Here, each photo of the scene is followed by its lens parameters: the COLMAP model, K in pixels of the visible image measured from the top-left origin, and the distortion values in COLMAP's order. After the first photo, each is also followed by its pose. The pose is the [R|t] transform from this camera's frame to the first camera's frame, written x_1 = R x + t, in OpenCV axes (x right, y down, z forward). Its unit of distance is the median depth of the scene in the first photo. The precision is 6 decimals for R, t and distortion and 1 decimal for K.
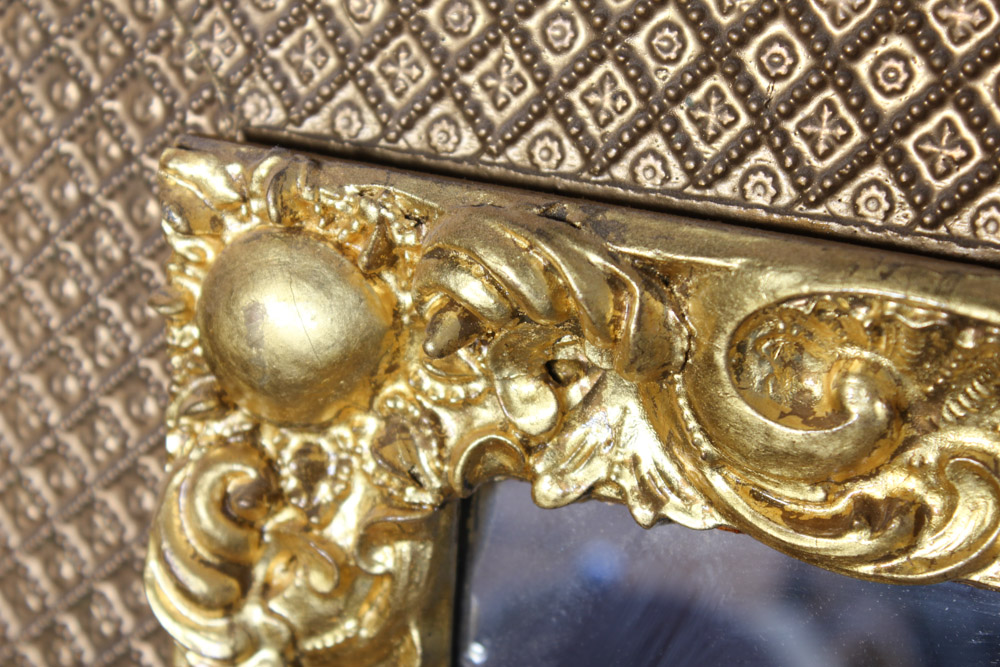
lens RADIAL K [[2520.9, 0, 500.0], [0, 2520.9, 333.5], [0, 0, 1]] dist [0.129987, -0.199445]
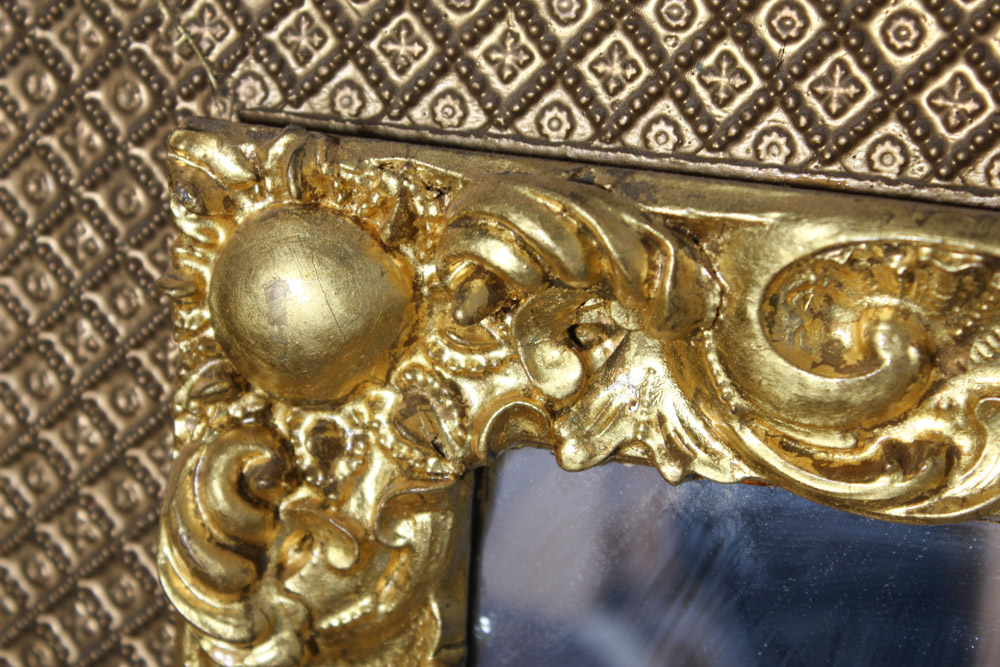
lens RADIAL K [[2520.9, 0, 500.0], [0, 2520.9, 333.5], [0, 0, 1]] dist [0.129987, -0.199445]
pose [[0.991610, -0.038021, 0.123550, -0.134248], [0.040541, 0.999017, -0.017942, 0.030945], [-0.122746, 0.022800, 0.992176, -0.006349]]
